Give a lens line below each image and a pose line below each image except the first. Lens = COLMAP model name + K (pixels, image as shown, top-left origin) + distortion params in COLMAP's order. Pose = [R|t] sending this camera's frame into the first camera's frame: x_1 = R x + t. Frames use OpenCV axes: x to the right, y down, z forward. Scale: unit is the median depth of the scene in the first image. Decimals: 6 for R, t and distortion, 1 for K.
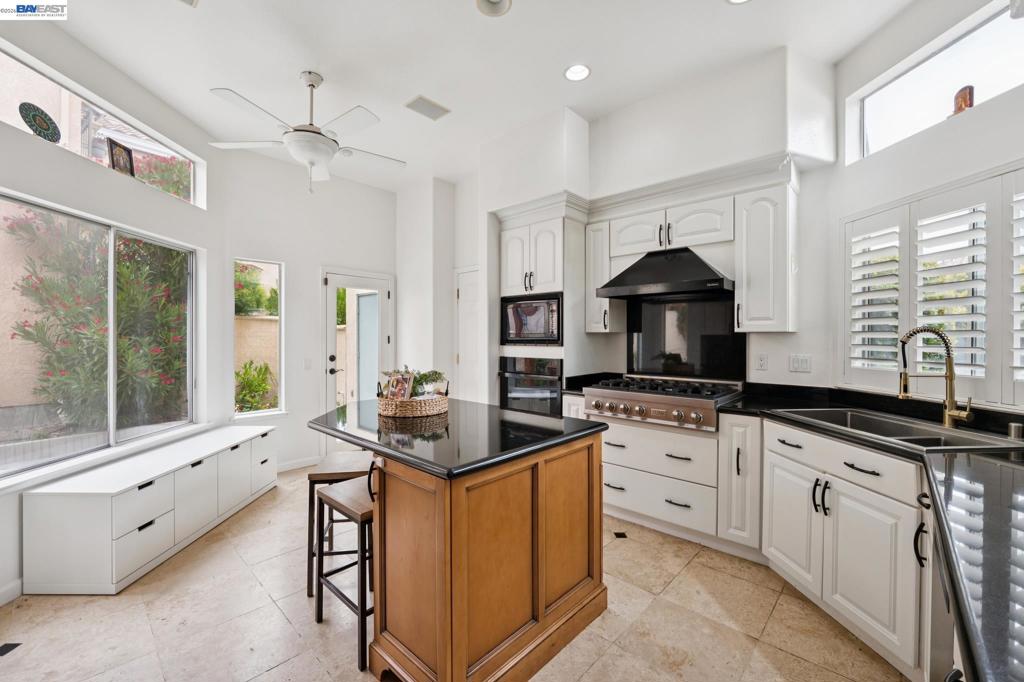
lens RADIAL K [[418.5, 0, 504.9], [0, 418.5, 342.2], [0, 0, 1]] dist [-0.004296, -0.000298]
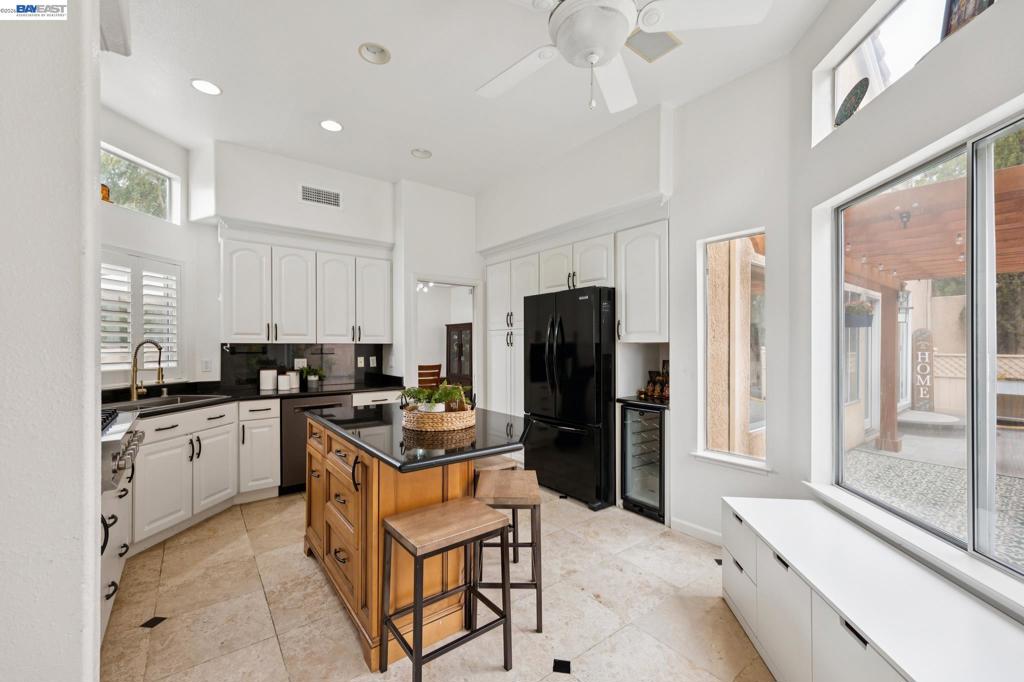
lens RADIAL K [[413.9, 0, 507.3], [0, 413.9, 342.4], [0, 0, 1]] dist [0.002484, 0.000104]
pose [[-0.989143, -0.003685, 0.146909, -0.406938], [-0.004187, 0.999986, -0.003112, -0.017973], [-0.146896, -0.003693, -0.989145, 1.541080]]
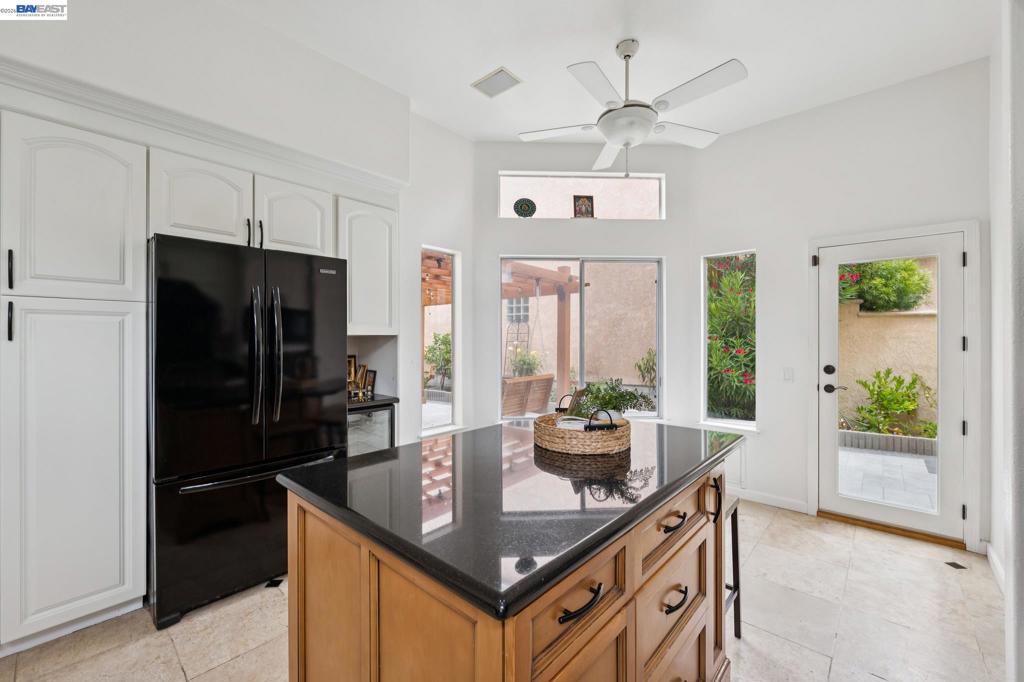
lens RADIAL K [[418.5, 0, 504.9], [0, 418.5, 342.2], [0, 0, 1]] dist [-0.004296, -0.000298]
pose [[0.037269, 0.003225, -0.999300, 0.411822], [-0.007371, 0.999968, 0.002953, -0.007651], [0.999278, 0.007256, 0.037291, 0.701648]]
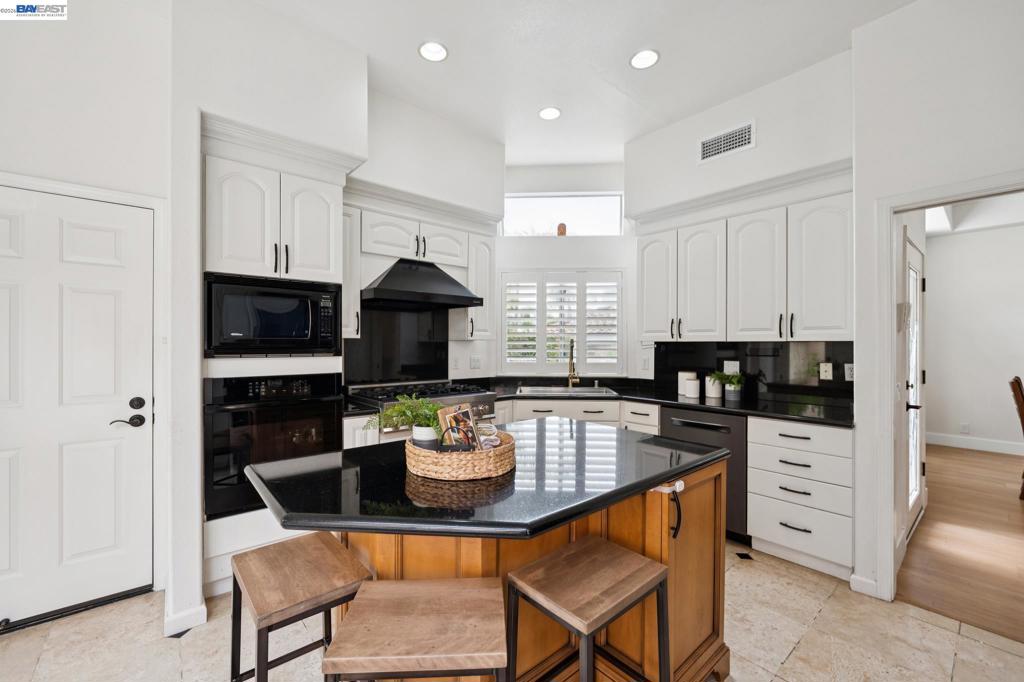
lens RADIAL K [[419.7, 0, 505.4], [0, 419.7, 349.7], [0, 0, 1]] dist [-0.016141, 0.000009]
pose [[0.100282, -0.020019, 0.994758, -0.673262], [0.004254, 0.999797, 0.019691, -0.018407], [-0.994950, 0.002257, 0.100347, 0.711644]]
